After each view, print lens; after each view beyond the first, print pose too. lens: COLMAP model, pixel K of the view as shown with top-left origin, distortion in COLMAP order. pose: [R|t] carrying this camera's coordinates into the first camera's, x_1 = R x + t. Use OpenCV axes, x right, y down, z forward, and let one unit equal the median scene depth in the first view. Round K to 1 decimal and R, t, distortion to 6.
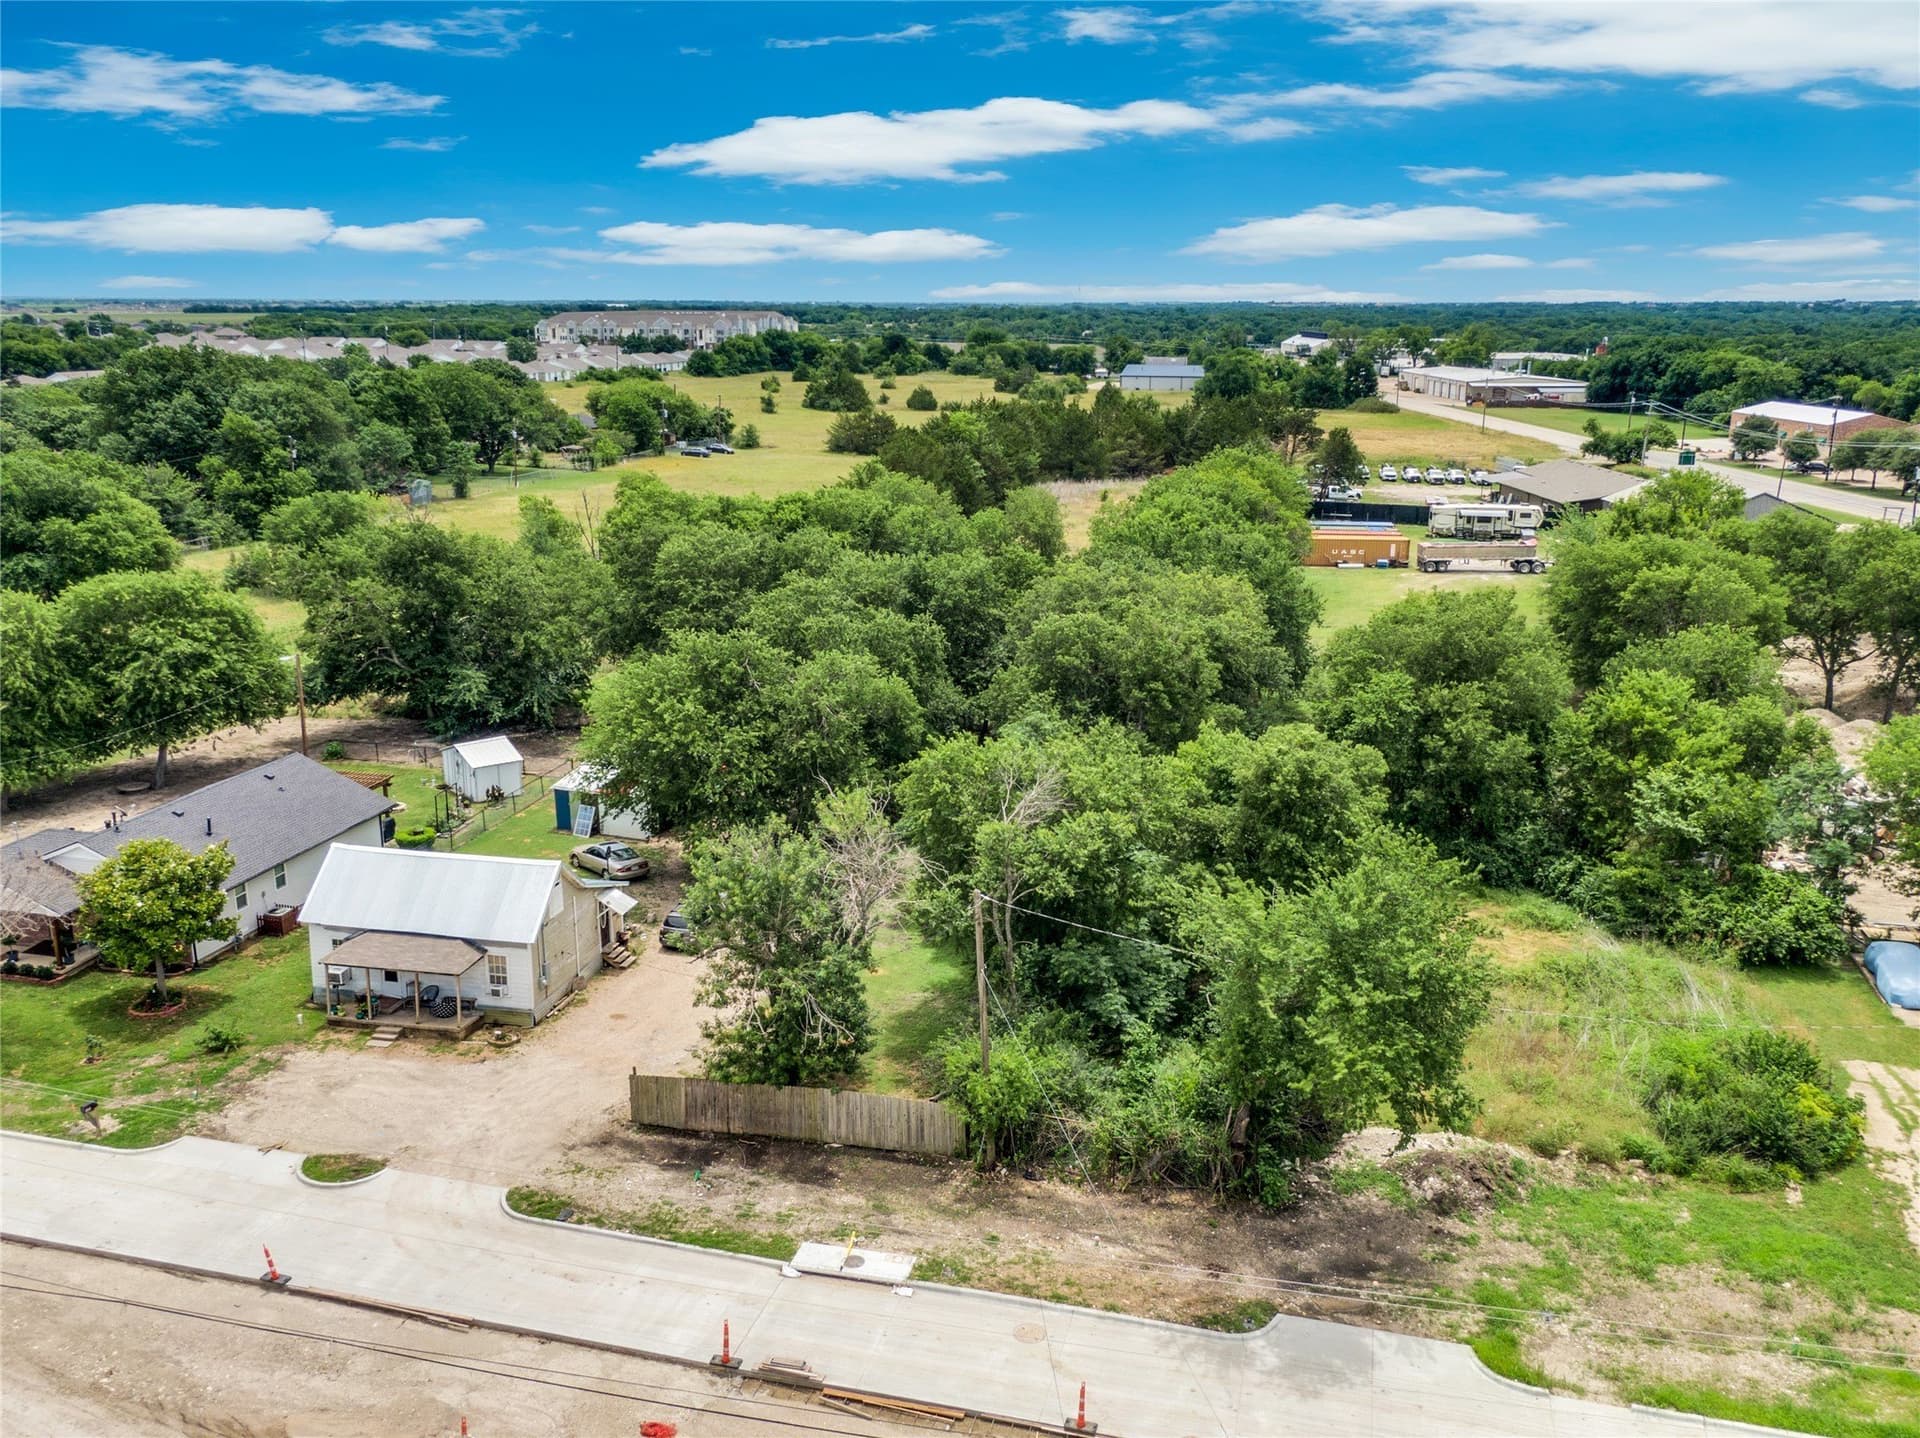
lens RADIAL K [[1630.1, 0, 960.0], [0, 1630.1, 719.0], [0, 0, 1]] dist [0.016174, 0.008920]
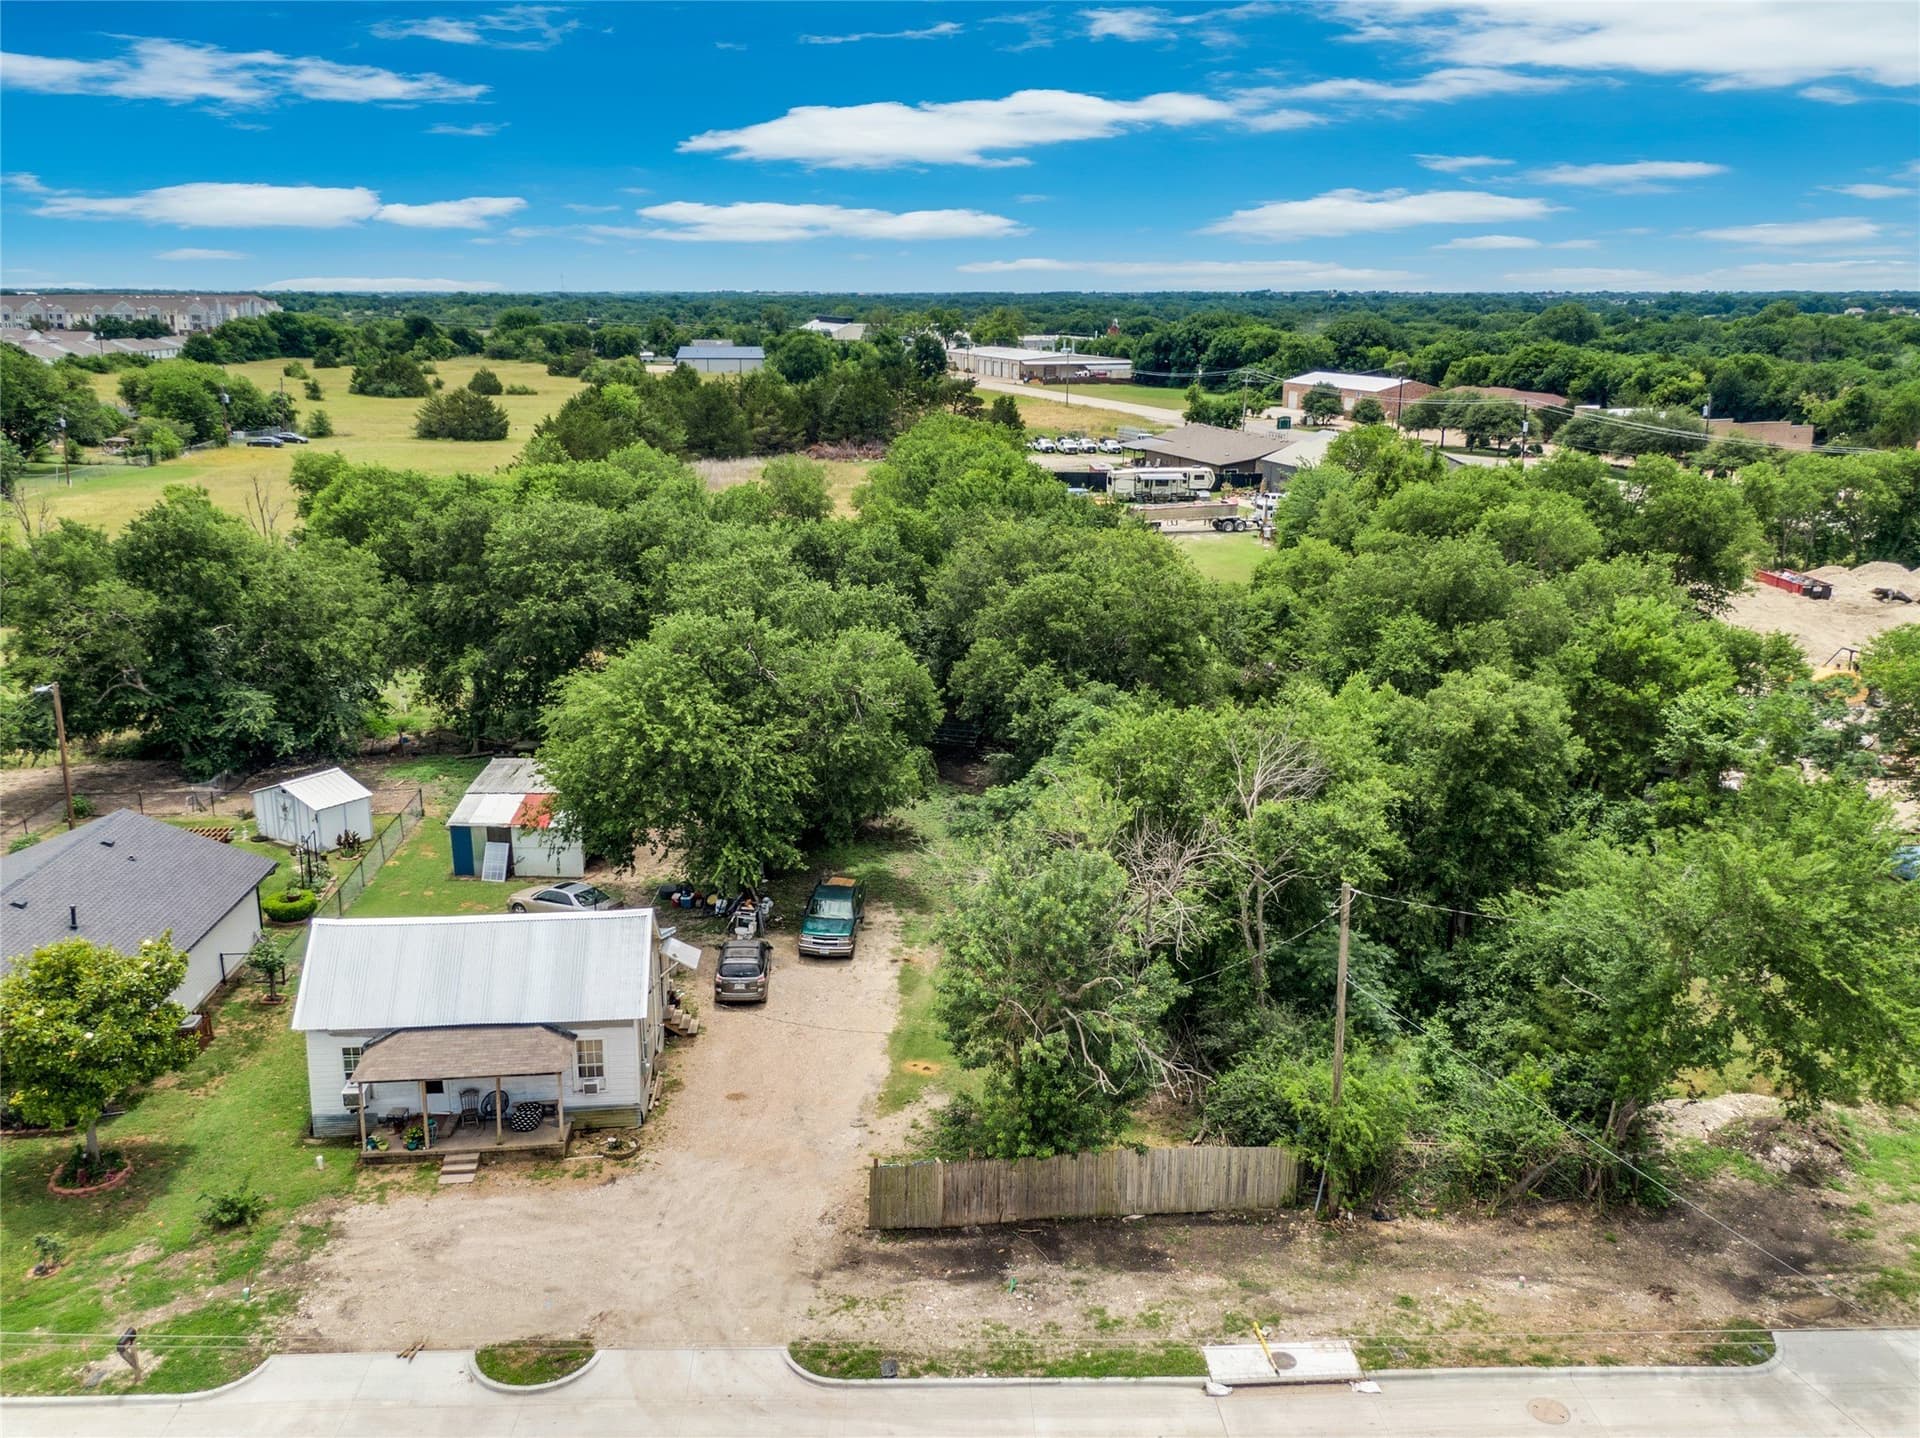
lens RADIAL K [[1641.4, 0, 960.0], [0, 1641.4, 719.0], [0, 0, 1]] dist [0.020727, 0.004868]
pose [[0.954330, -0.076541, 0.288782, -0.288029], [0.075331, 0.997041, 0.015319, -0.003815], [-0.289100, 0.007135, 0.957272, 0.183039]]
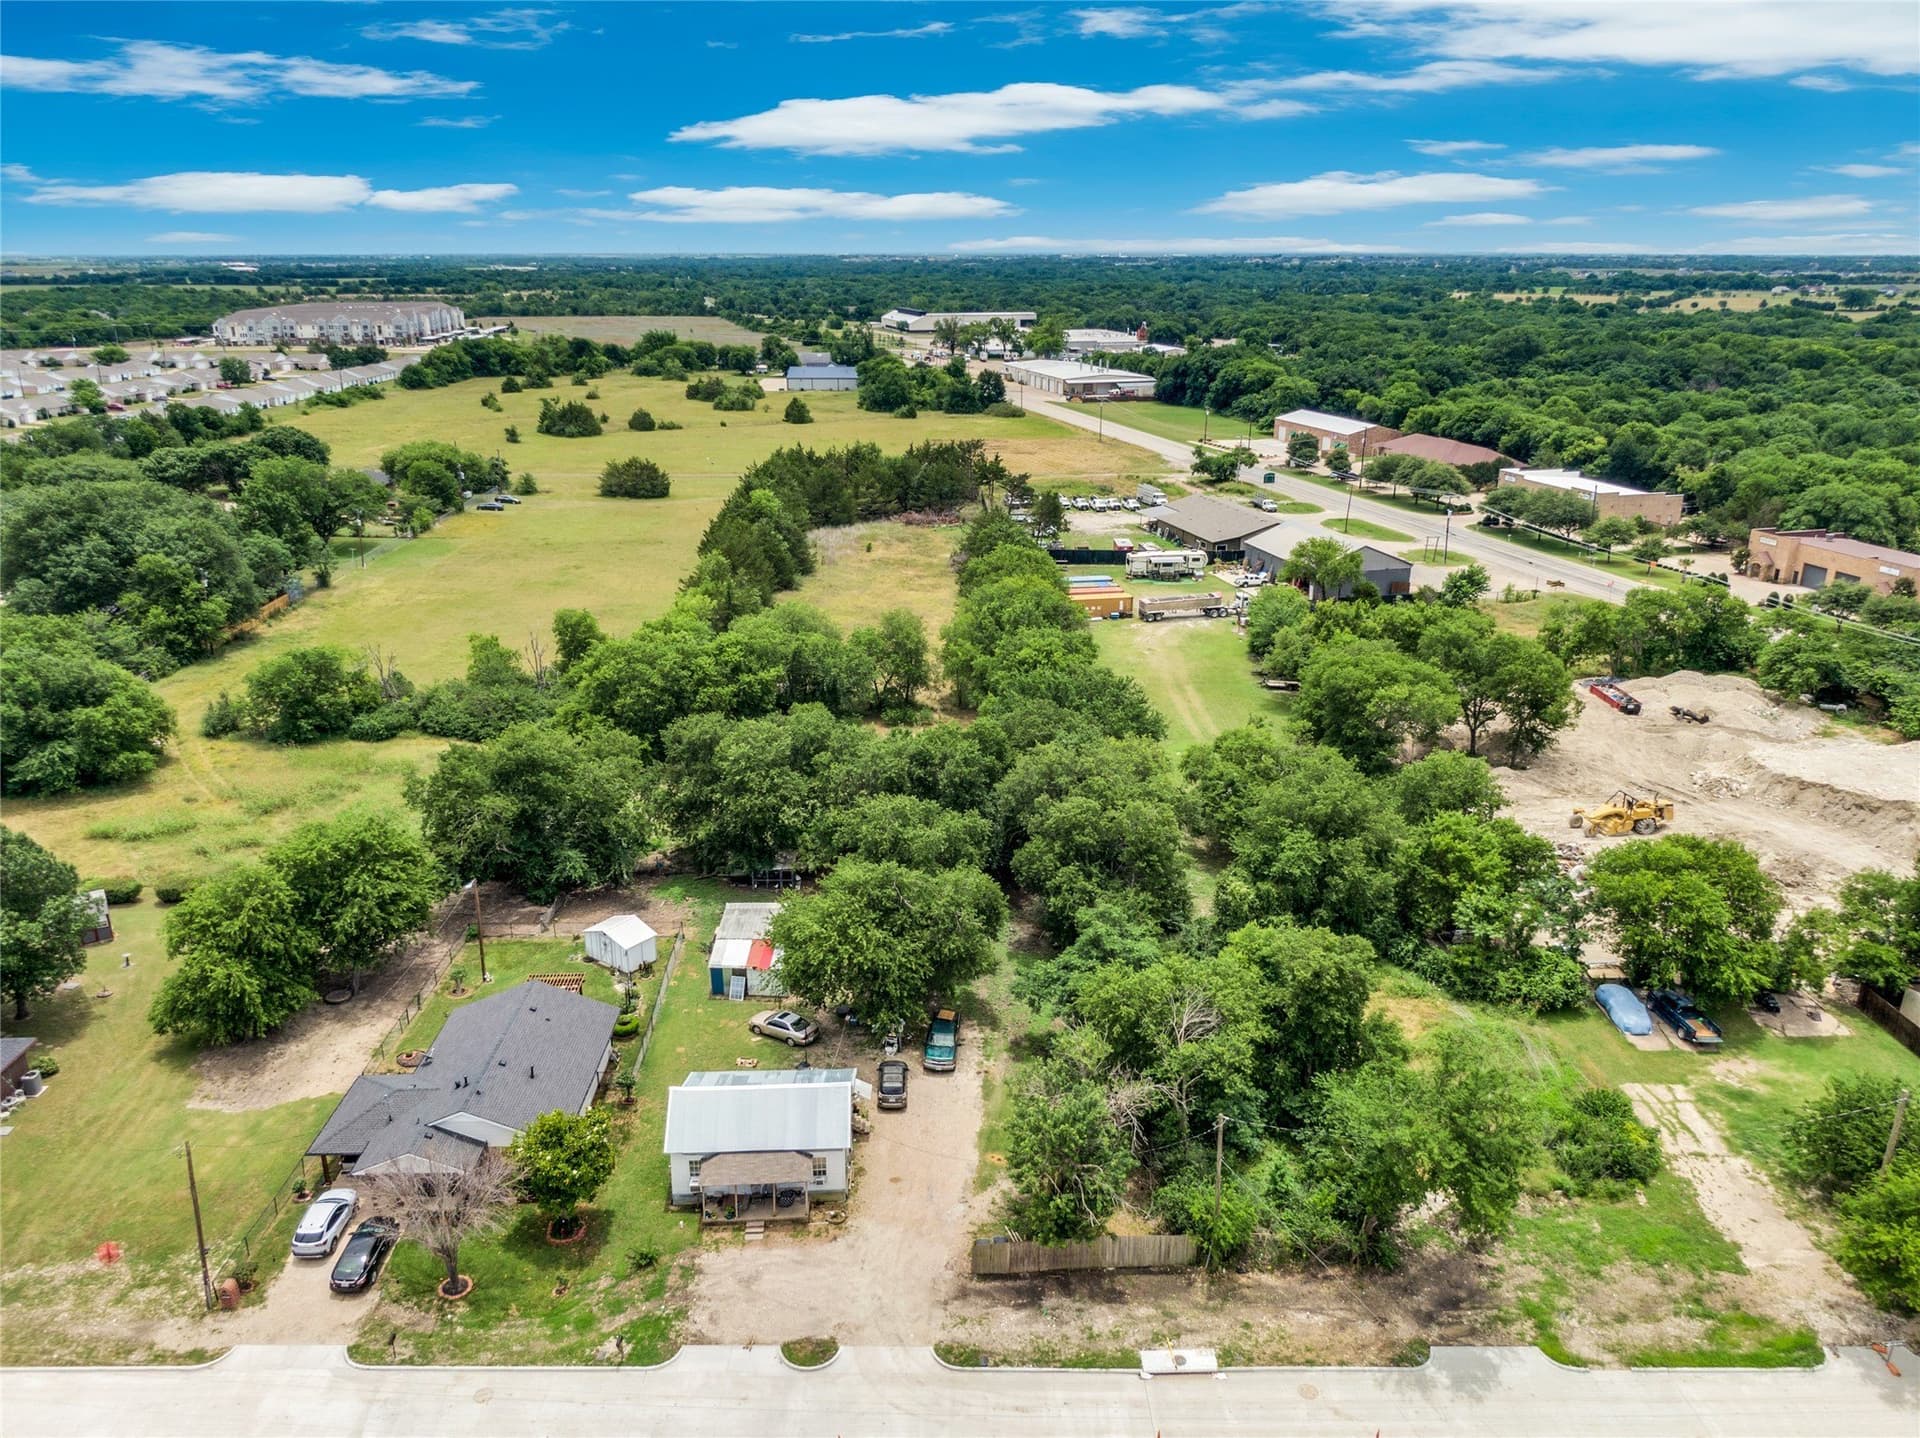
lens RADIAL K [[1366.6, 0, 962.1], [0, 1366.6, 723.4], [0, 0, 1]] dist [0.039568, -0.066509]
pose [[0.964559, -0.088490, 0.248588, -0.374100], [0.068587, 0.993789, 0.087633, -0.287197], [-0.254798, -0.067477, 0.964637, -0.140773]]
